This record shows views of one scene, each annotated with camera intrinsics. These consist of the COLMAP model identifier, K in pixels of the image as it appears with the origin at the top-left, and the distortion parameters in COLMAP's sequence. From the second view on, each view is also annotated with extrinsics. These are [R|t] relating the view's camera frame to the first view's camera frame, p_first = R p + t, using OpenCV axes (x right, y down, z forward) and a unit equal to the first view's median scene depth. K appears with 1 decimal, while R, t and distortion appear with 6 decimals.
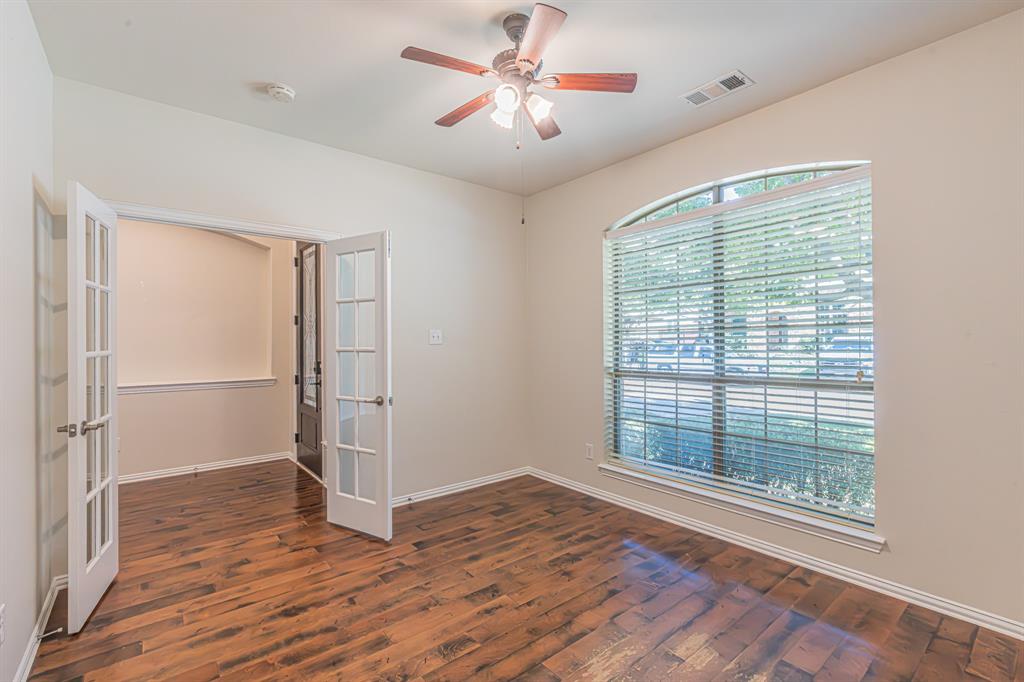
lens RADIAL K [[455.4, 0, 511.4], [0, 455.4, 336.7], [0, 0, 1]] dist [-0.003528, -0.000441]
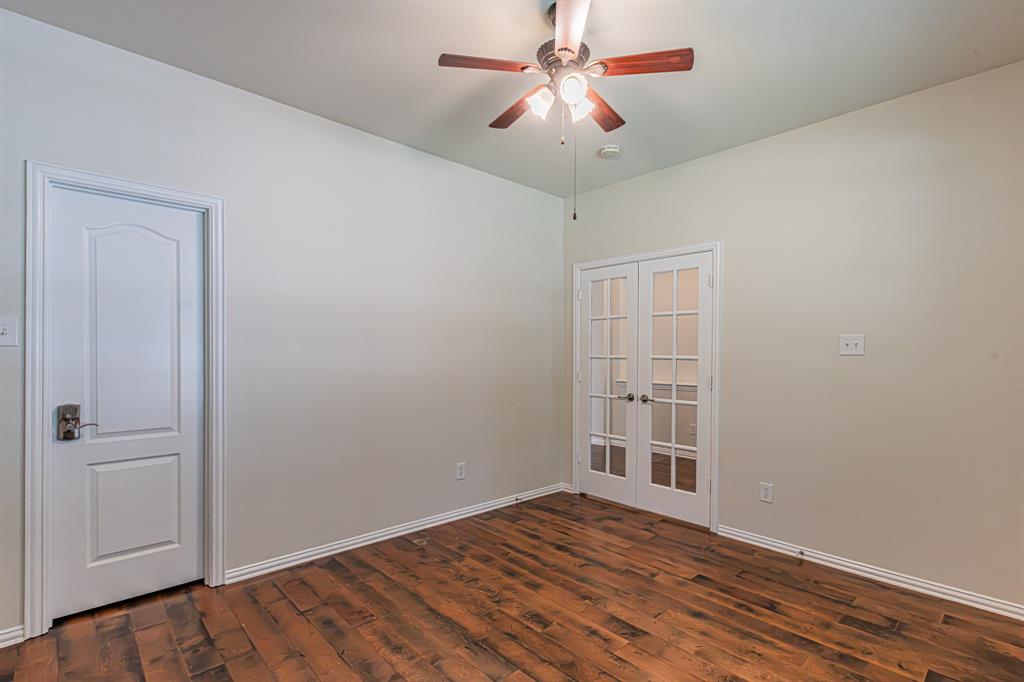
lens RADIAL K [[478.2, 0, 526.7], [0, 478.2, 358.1], [0, 0, 1]] dist [-0.001218, -0.000529]
pose [[0.081794, 0.016468, -0.996513, 0.743253], [0.006650, 0.999832, 0.017068, 0.007924], [0.996627, -0.008023, 0.081670, 0.626859]]
